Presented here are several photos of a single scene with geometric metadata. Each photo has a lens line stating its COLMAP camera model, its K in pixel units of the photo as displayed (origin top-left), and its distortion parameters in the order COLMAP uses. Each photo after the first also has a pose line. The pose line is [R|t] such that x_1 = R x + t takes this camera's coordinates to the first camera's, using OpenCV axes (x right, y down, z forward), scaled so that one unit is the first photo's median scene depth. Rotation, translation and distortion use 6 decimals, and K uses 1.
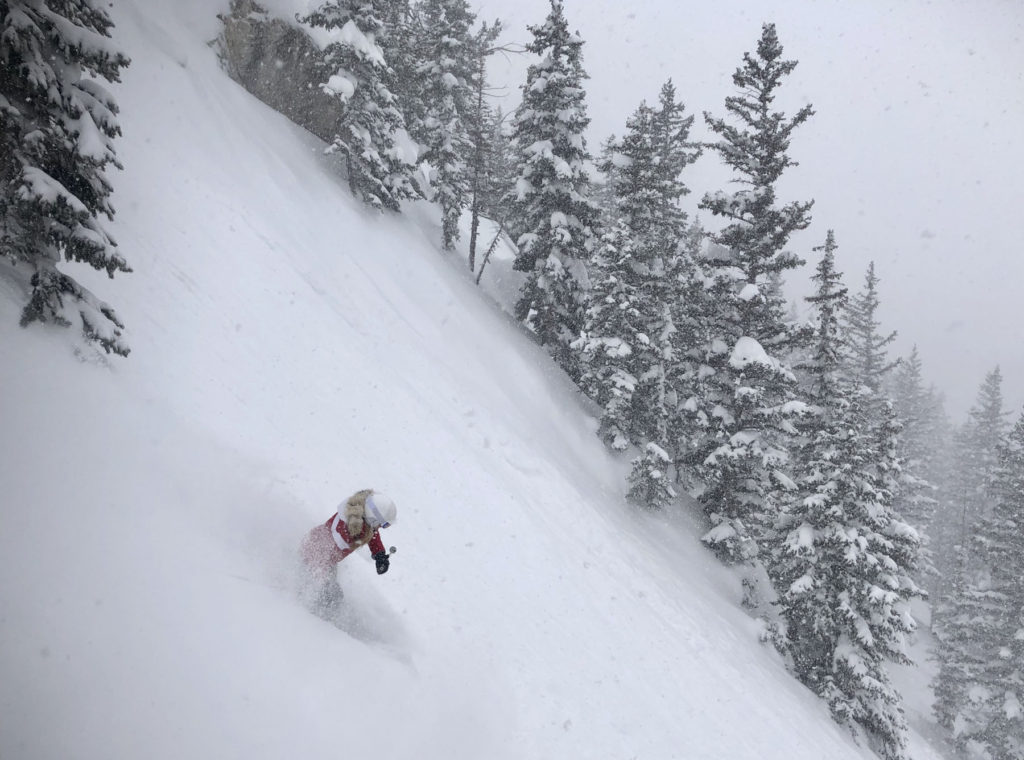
lens RADIAL K [[931.1, 0, 464.0], [0, 931.1, 441.6], [0, 0, 1]] dist [-0.005217, -0.010027]
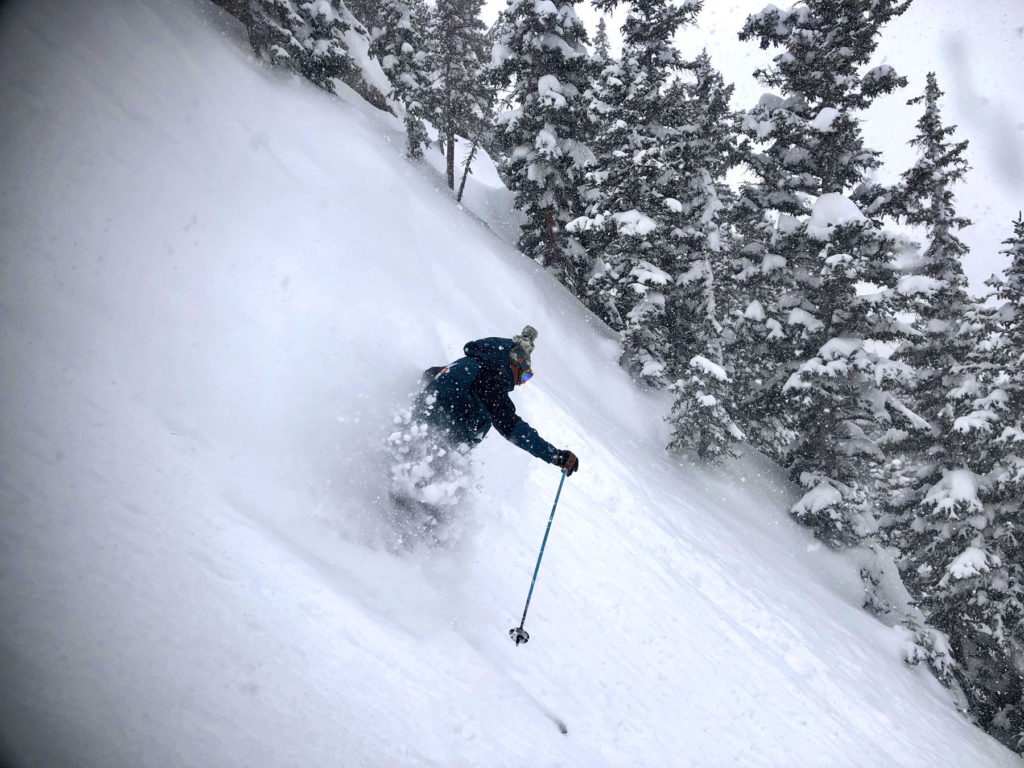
lens RADIAL K [[822.0, 0, 509.9], [0, 822.0, 409.5], [0, 0, 1]] dist [-0.035683, 0.055144]
pose [[0.996515, -0.060222, -0.057715, 0.098422], [0.052164, 0.989852, -0.132183, 0.102551], [0.065089, 0.128711, 0.989544, 0.416714]]
